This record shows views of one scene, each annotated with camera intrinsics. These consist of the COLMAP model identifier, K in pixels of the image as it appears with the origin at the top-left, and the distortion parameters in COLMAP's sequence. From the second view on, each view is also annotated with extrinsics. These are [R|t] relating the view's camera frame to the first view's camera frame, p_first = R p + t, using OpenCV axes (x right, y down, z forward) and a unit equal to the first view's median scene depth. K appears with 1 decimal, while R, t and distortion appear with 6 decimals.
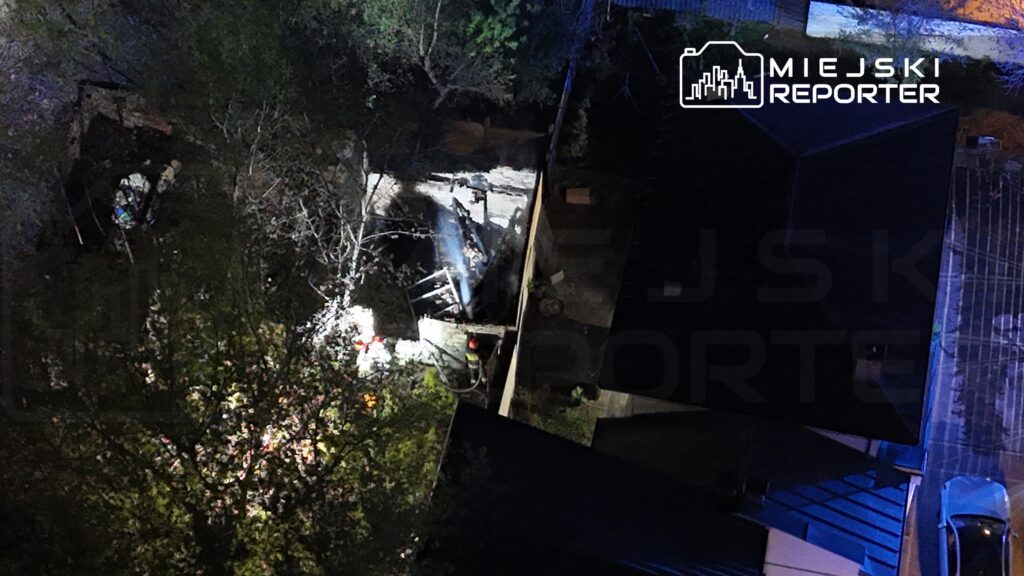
lens RADIAL K [[777.4, 0, 516.2], [0, 777.4, 291.8], [0, 0, 1]] dist [0.100917, -0.109642]
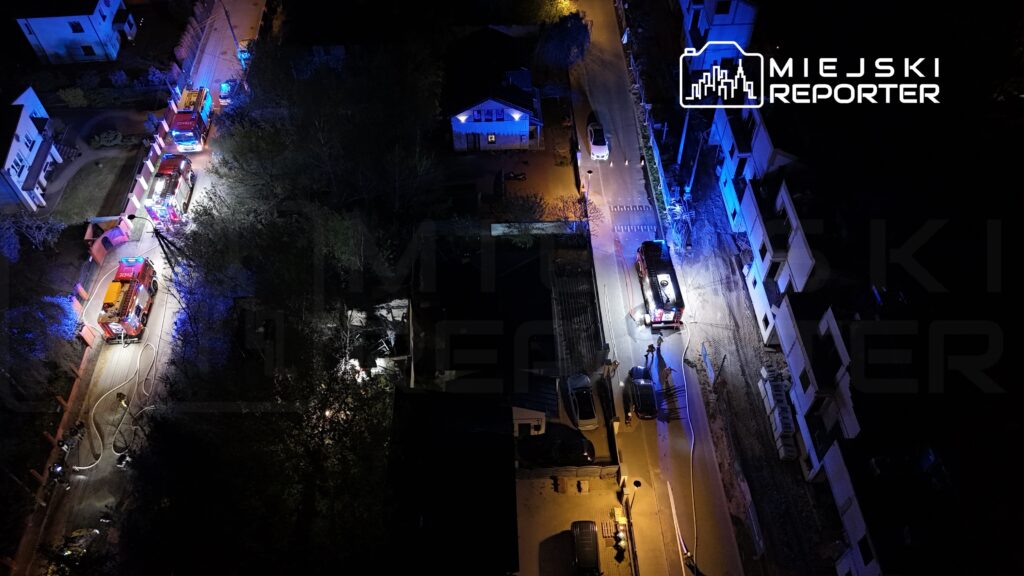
lens RADIAL K [[777.4, 0, 523.1], [0, 777.4, 281.2], [0, 0, 1]] dist [0.100917, -0.109642]
pose [[0.976928, -0.187478, 0.102295, 0.155479], [0.190952, 0.981276, -0.025199, -0.066787], [-0.095655, 0.044151, 0.994435, -1.804041]]
